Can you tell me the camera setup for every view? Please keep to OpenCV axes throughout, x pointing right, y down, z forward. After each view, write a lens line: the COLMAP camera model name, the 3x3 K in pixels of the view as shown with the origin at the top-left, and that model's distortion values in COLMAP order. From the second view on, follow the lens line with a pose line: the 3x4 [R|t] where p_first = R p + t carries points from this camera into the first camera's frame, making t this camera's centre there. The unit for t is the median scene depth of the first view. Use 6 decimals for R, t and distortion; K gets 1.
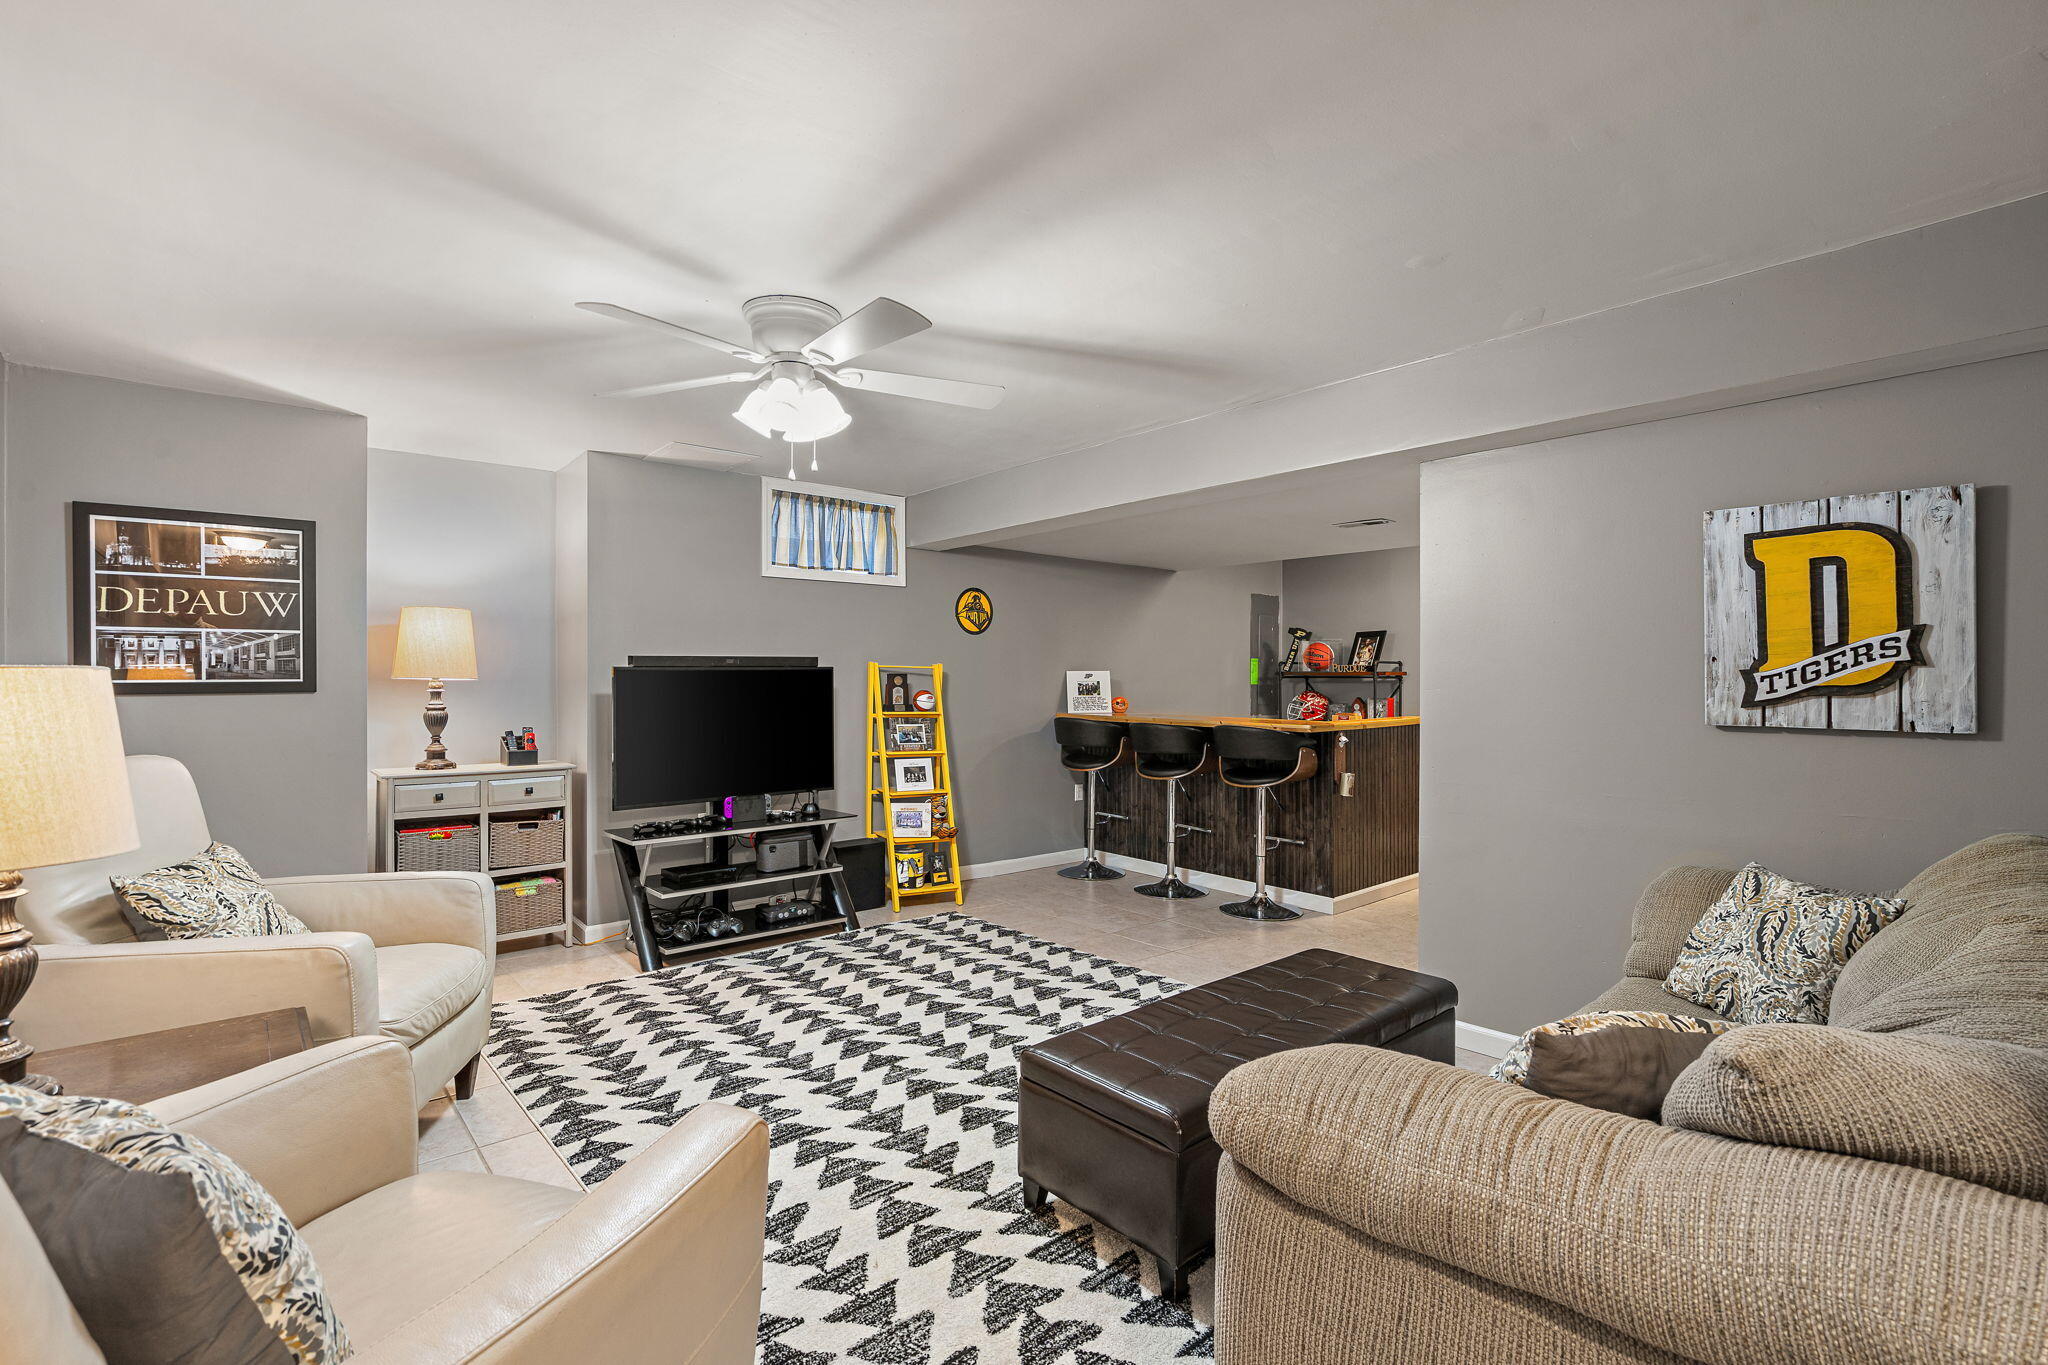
lens RADIAL K [[941.0, 0, 1024.0], [0, 941.0, 682.5], [0, 0, 1]] dist [-0.001503, 0.004222]
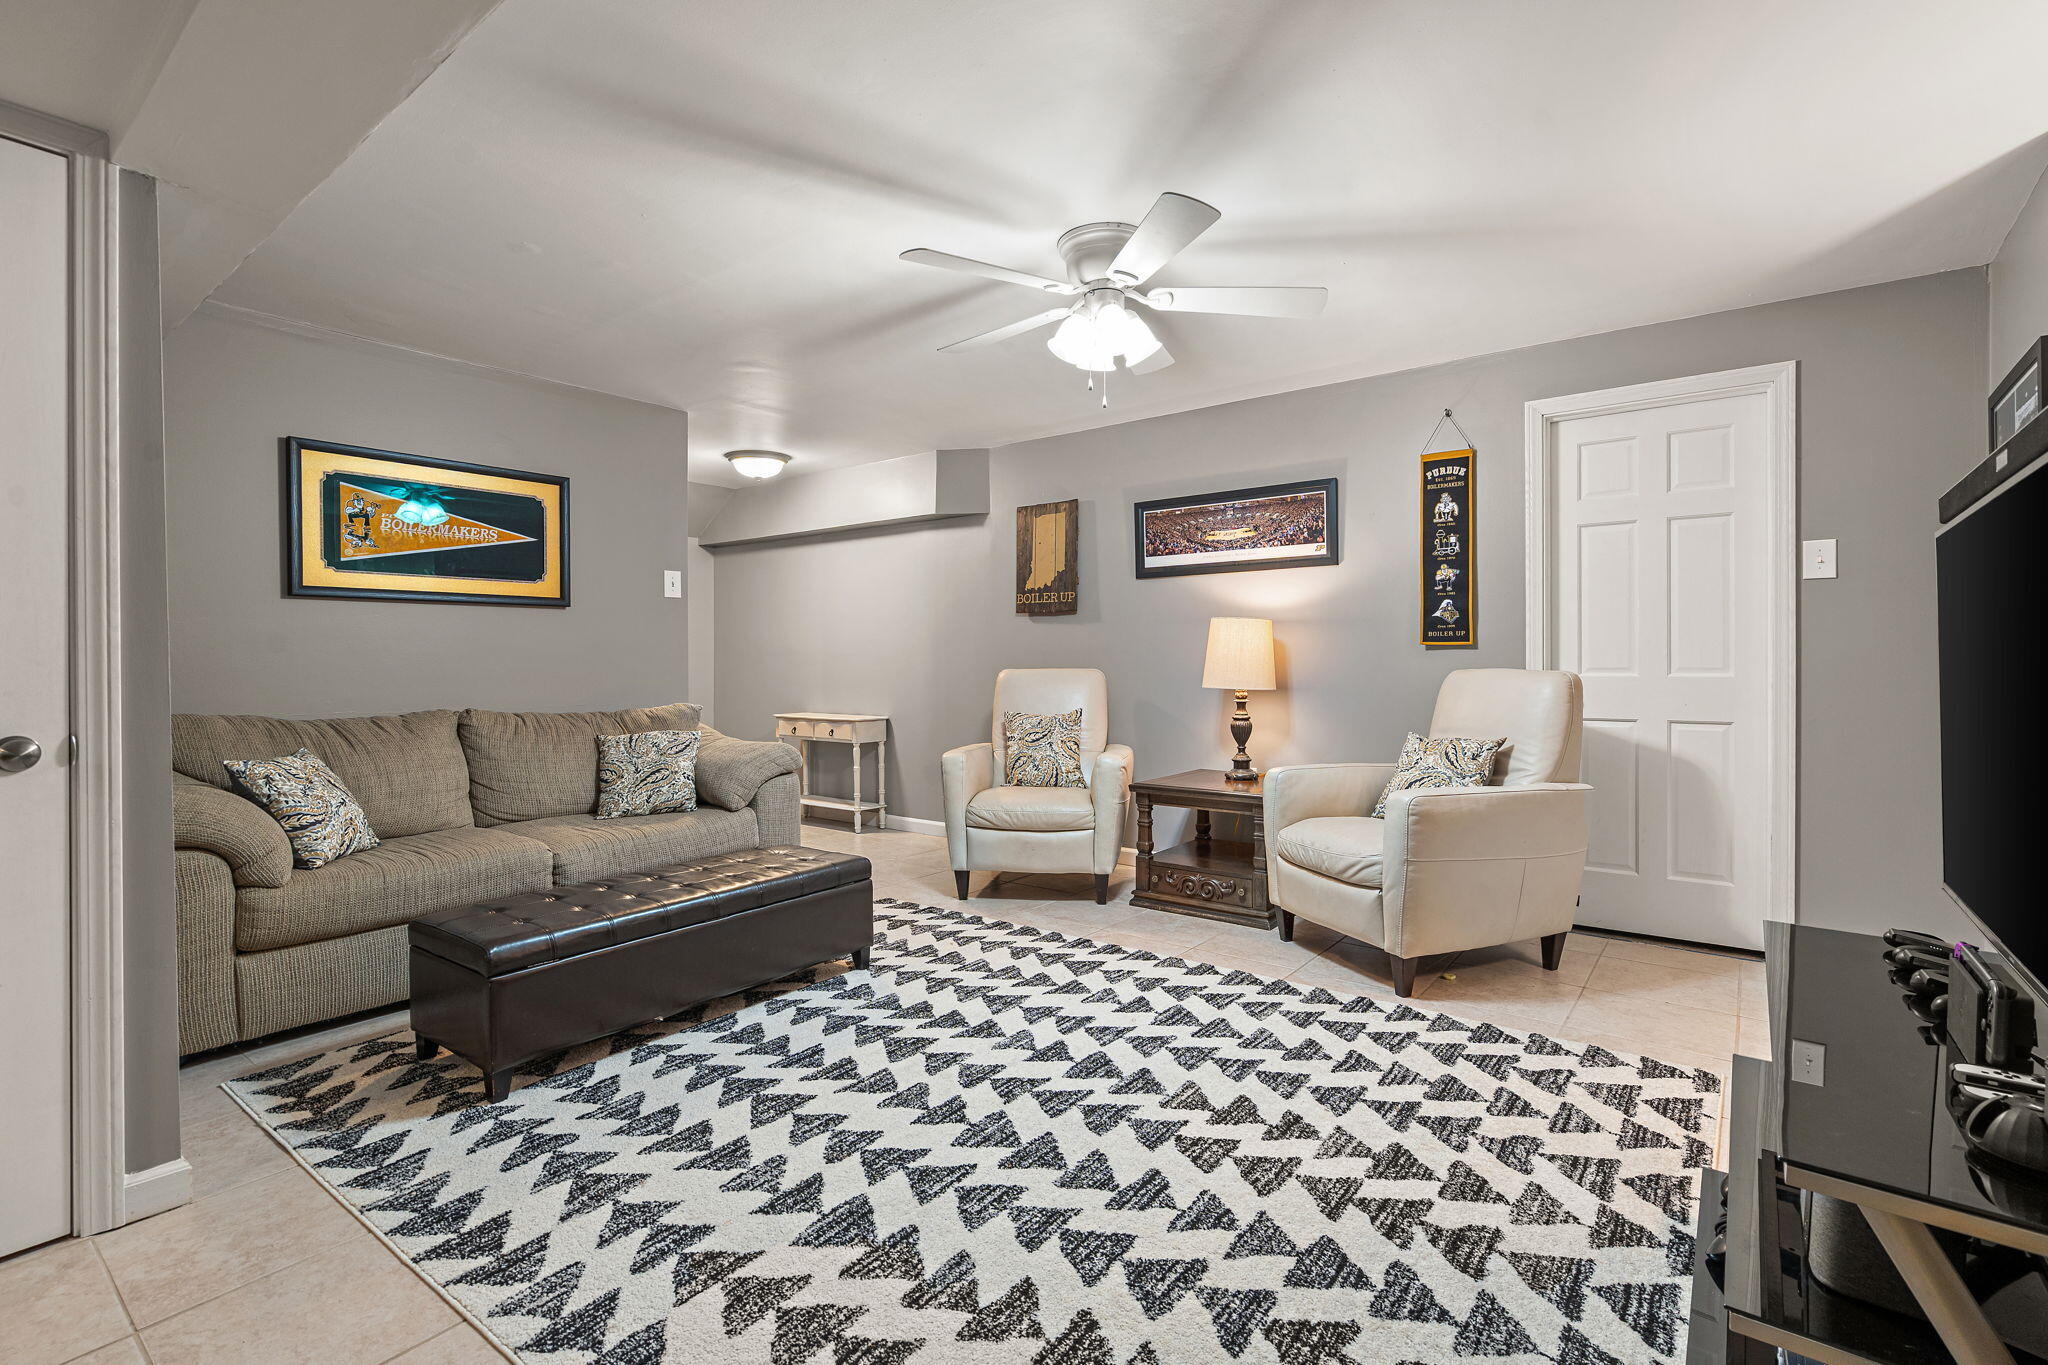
lens RADIAL K [[941.0, 0, 1024.0], [0, 941.0, 682.5], [0, 0, 1]] dist [-0.001503, 0.004222]
pose [[-0.981042, 0.003902, -0.193757, 0.029585], [-0.000997, 0.999682, 0.025180, 0.047291], [0.193794, 0.024895, -0.980726, 1.609365]]
